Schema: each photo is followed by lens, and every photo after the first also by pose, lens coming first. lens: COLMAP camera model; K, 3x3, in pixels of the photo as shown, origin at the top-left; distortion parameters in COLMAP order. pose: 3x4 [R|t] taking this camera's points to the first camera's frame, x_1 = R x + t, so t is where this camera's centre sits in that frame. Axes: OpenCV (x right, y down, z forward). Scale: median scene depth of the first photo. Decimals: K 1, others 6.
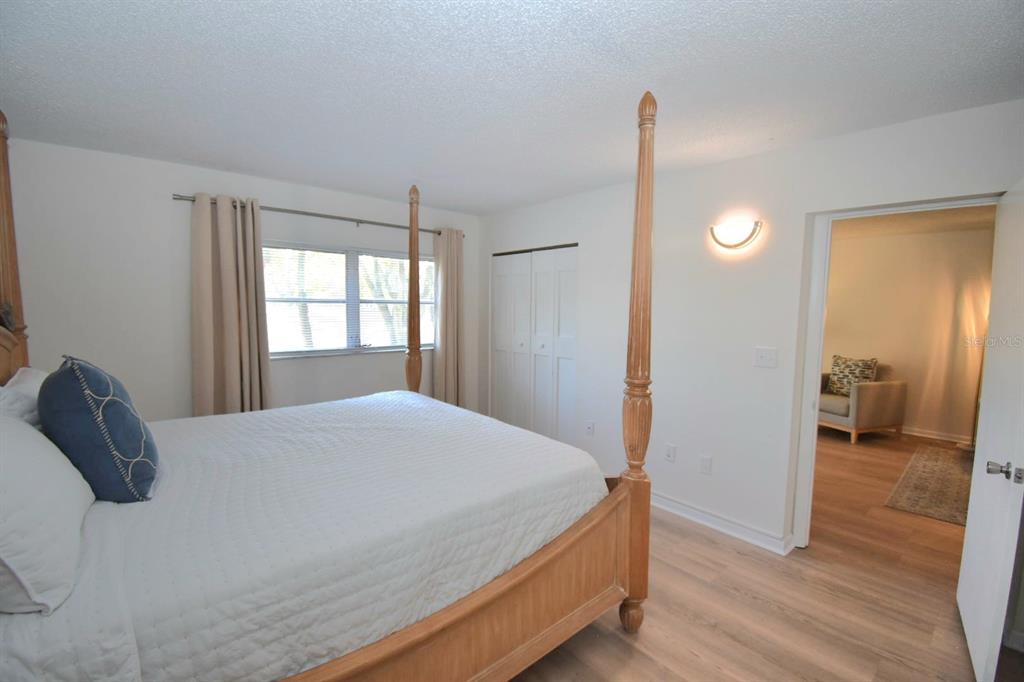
lens RADIAL K [[451.2, 0, 518.5], [0, 451.2, 339.9], [0, 0, 1]] dist [0.005175, -0.016158]
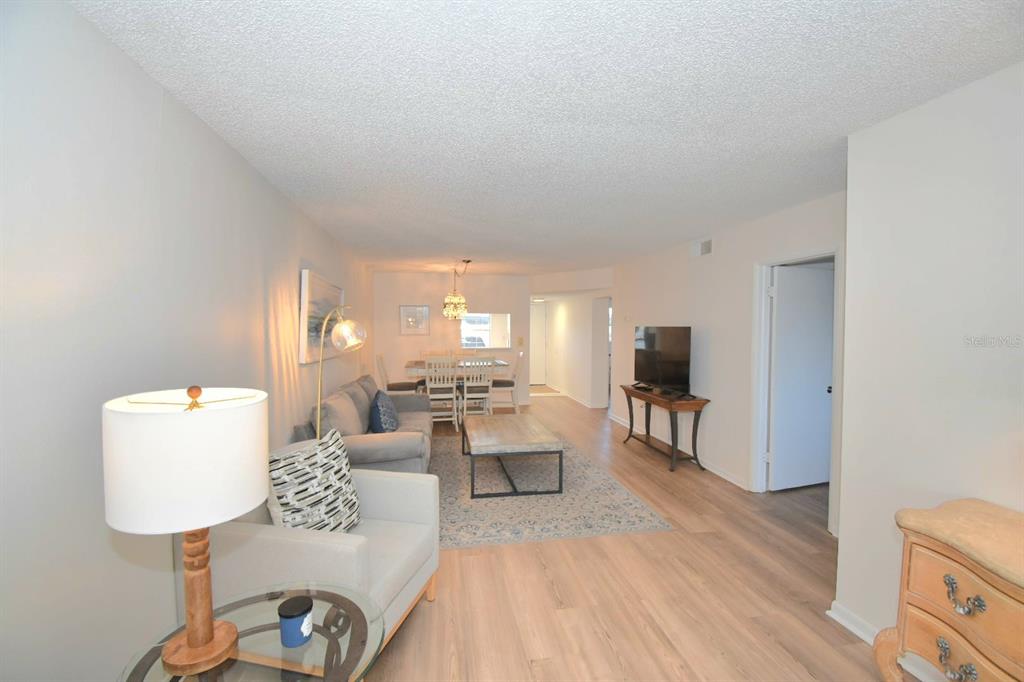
lens RADIAL K [[451.2, 0, 515.8], [0, 451.2, 340.4], [0, 0, 1]] dist [0.005175, -0.016158]
pose [[-0.852038, -0.040704, 0.521895, 0.392136], [0.016248, 0.994436, 0.104085, -0.092042], [-0.523228, 0.097164, -0.846636, 1.251776]]
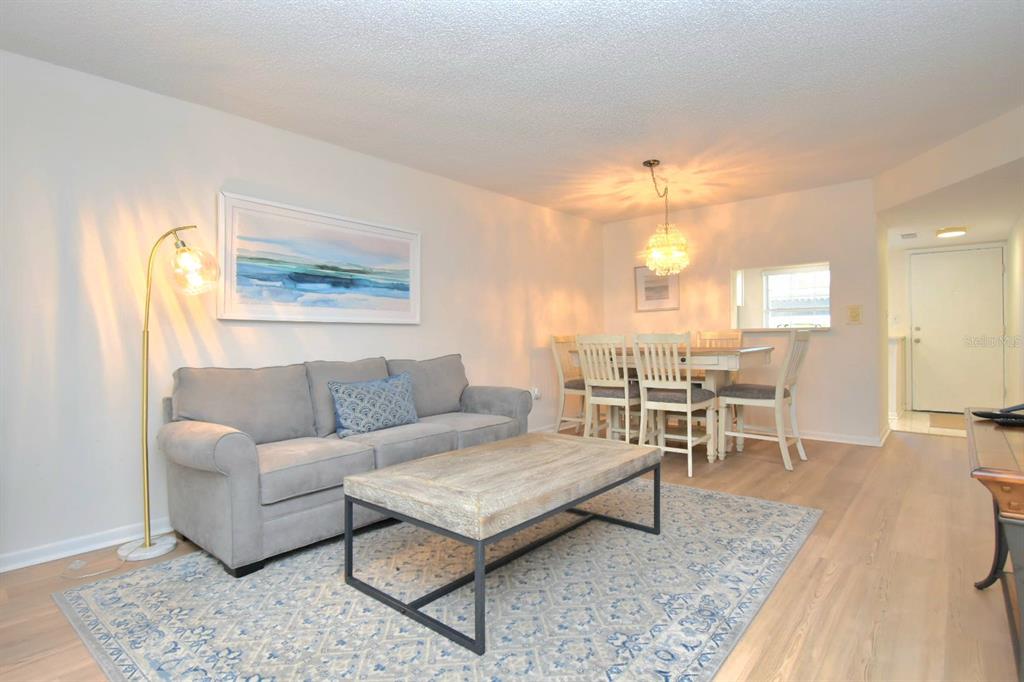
lens RADIAL K [[523.6, 0, 517.0], [0, 523.6, 337.9], [0, 0, 1]] dist [-0.000183, -0.014056]
pose [[-0.140587, -0.023436, 0.989791, 0.390607], [0.083772, 0.995853, 0.035478, 0.034711], [-0.986518, 0.087905, -0.138041, 0.609322]]
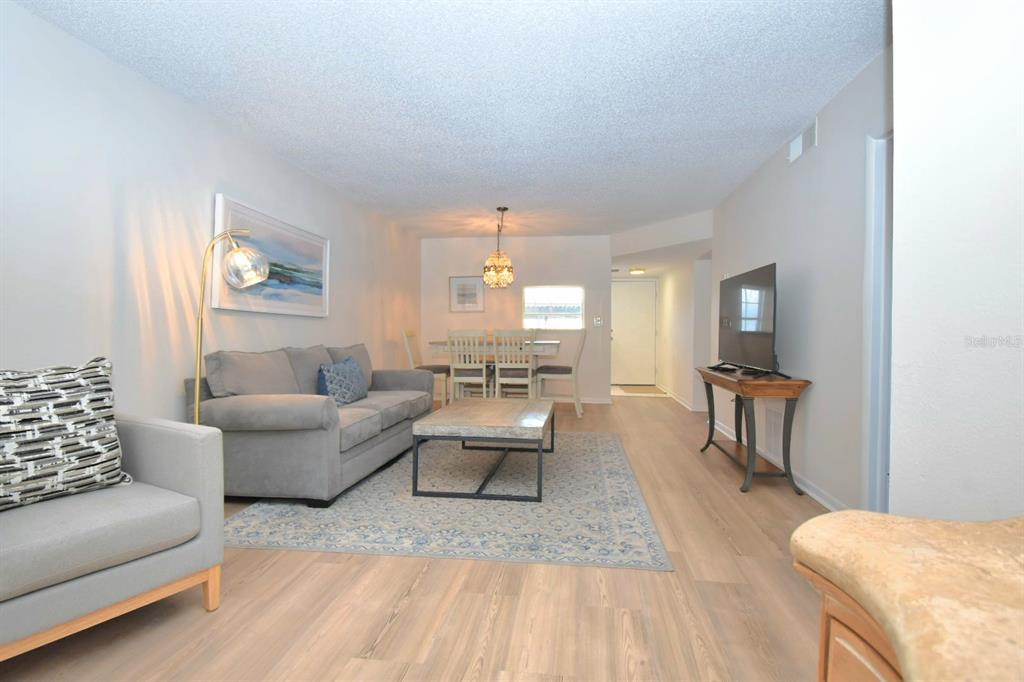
lens RADIAL K [[523.6, 0, 517.9], [0, 523.6, 339.9], [0, 0, 1]] dist [-0.000183, -0.014056]
pose [[-0.659178, -0.035998, 0.751125, 0.286519], [0.035917, 0.996206, 0.079264, 0.007837], [-0.751129, 0.079227, -0.655384, 0.996660]]
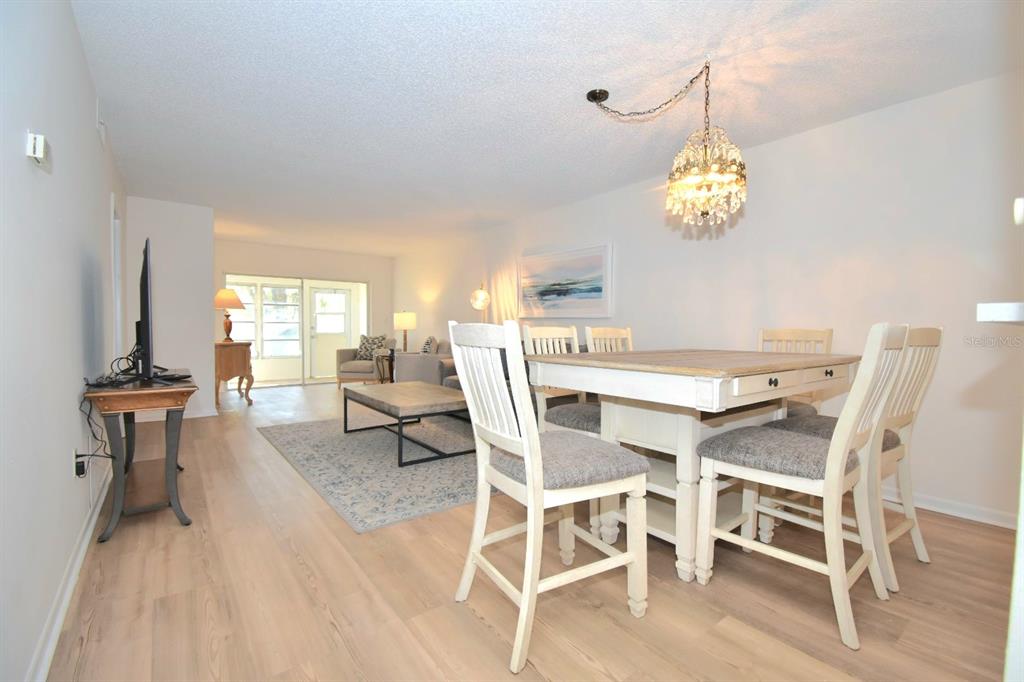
lens RADIAL K [[451.2, 0, 518.3], [0, 451.2, 341.6], [0, 0, 1]] dist [0.005175, -0.016158]
pose [[0.997292, -0.011749, -0.072603, 1.087044], [0.008481, 0.998944, -0.045145, 0.111062], [0.073057, 0.044407, 0.996339, -0.204781]]
